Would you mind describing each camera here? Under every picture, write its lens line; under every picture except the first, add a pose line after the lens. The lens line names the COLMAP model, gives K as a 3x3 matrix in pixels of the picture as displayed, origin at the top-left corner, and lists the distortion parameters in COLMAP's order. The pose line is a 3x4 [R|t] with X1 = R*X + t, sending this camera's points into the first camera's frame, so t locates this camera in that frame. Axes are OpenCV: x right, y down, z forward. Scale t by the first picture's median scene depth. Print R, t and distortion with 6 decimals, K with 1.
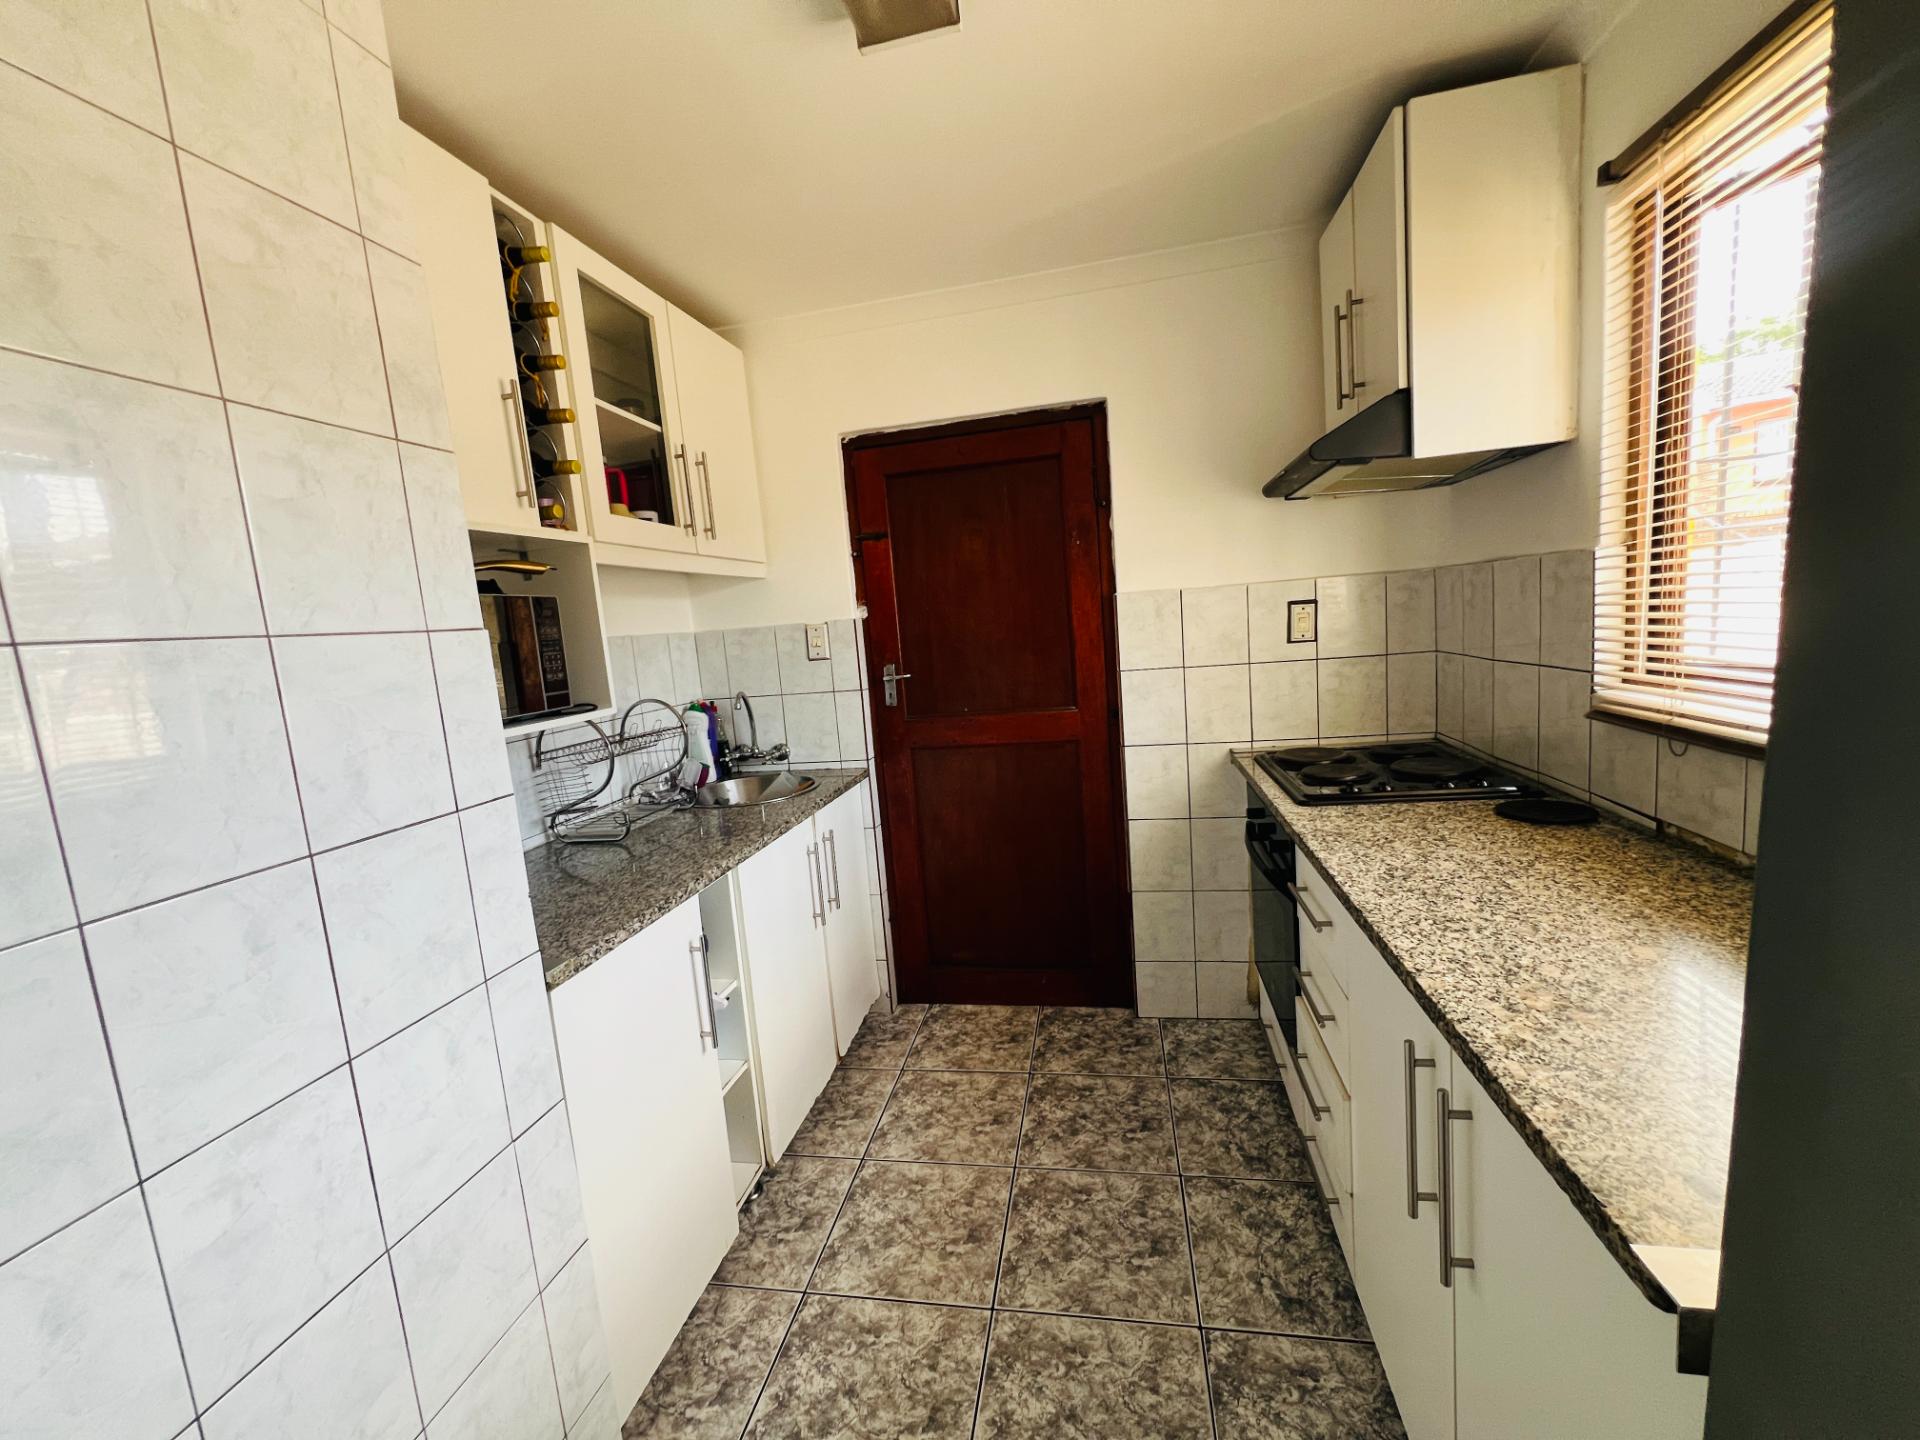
lens RADIAL K [[767.4, 0, 958.1], [0, 767.4, 718.2], [0, 0, 1]] dist [-0.003597, 0.001439]
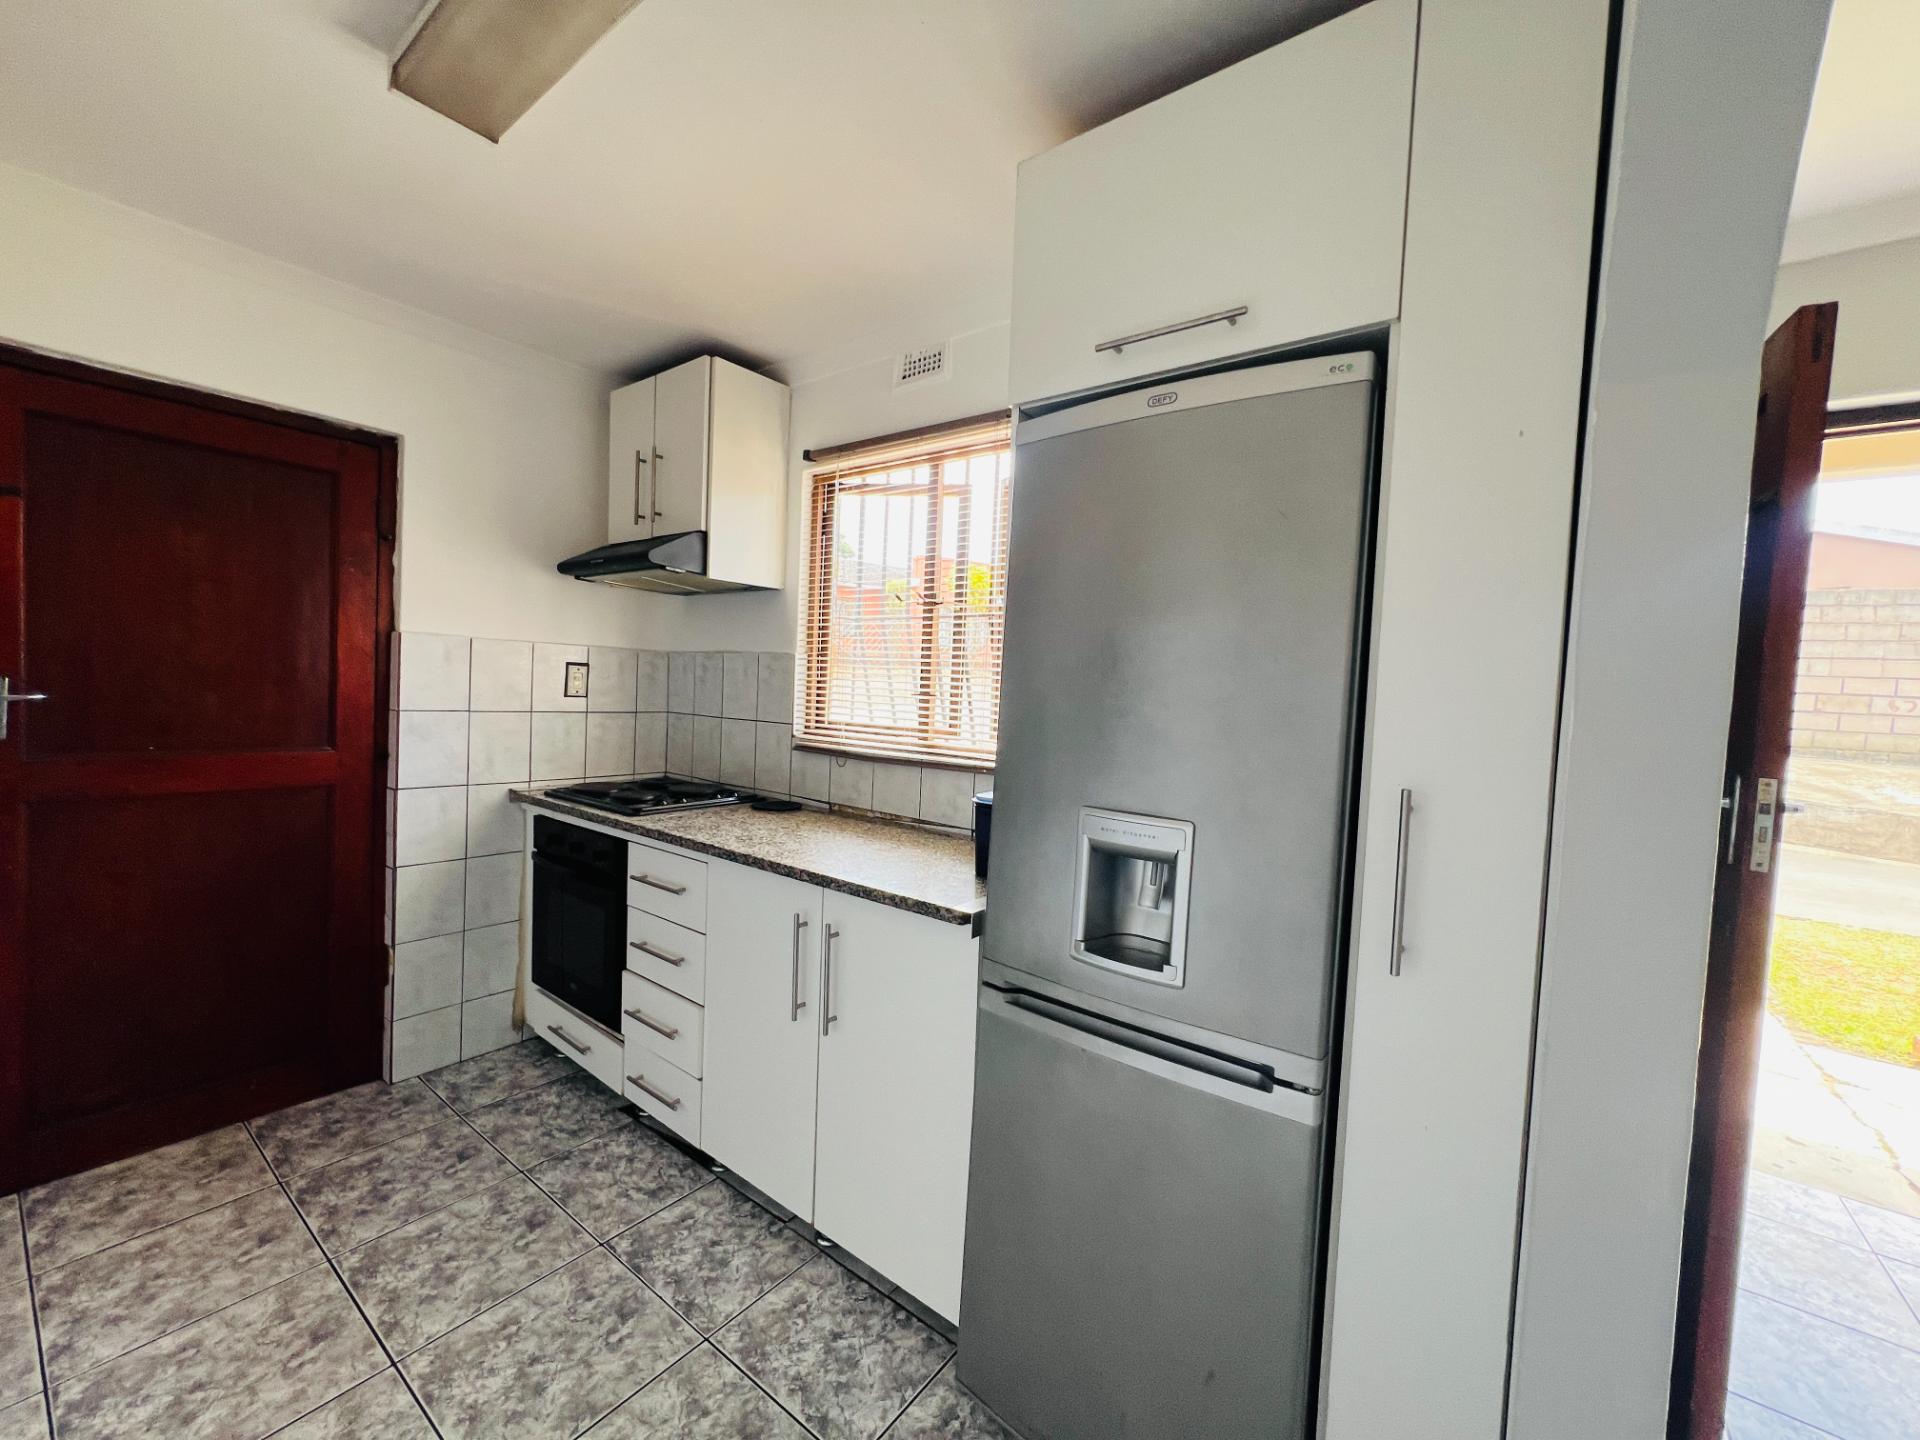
lens RADIAL K [[767.4, 0, 957.8], [0, 767.4, 718.9], [0, 0, 1]] dist [-0.003597, 0.001439]
pose [[0.436093, 0.065368, 0.897524, -0.417493], [0.033630, 0.995478, -0.088842, 0.070248], [-0.899273, 0.068927, 0.431923, -0.061062]]
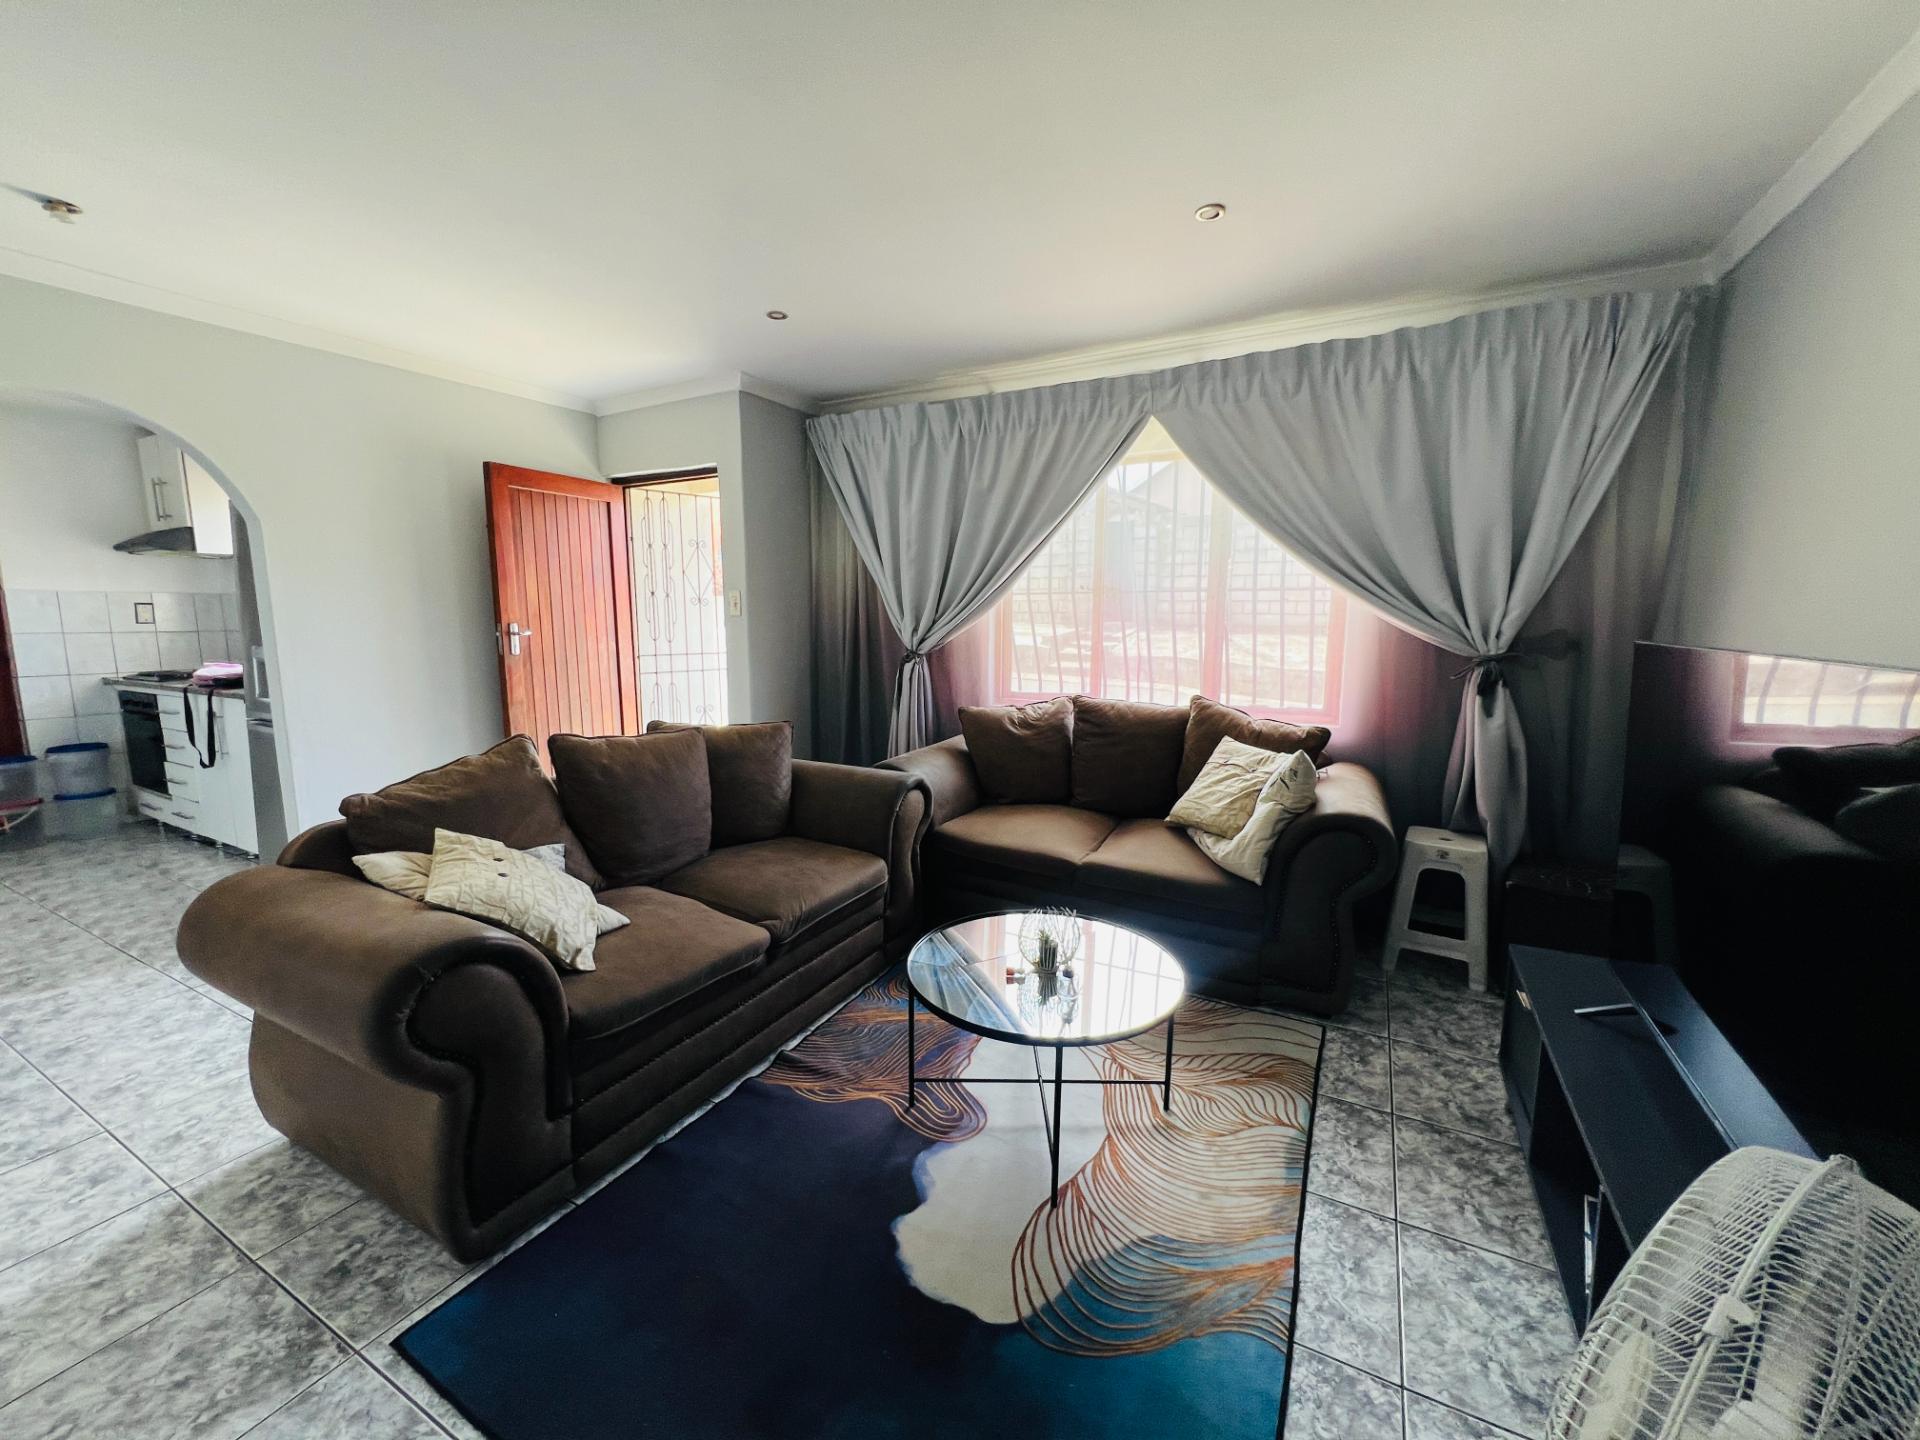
lens RADIAL K [[767.4, 0, 968.5], [0, 767.4, 710.3], [0, 0, 1]] dist [-0.003597, 0.001439]
pose [[0.297291, -0.045923, 0.953682, -0.977839], [0.103844, 0.994473, 0.015516, 0.374419], [-0.949123, 0.094421, 0.300417, -1.908562]]
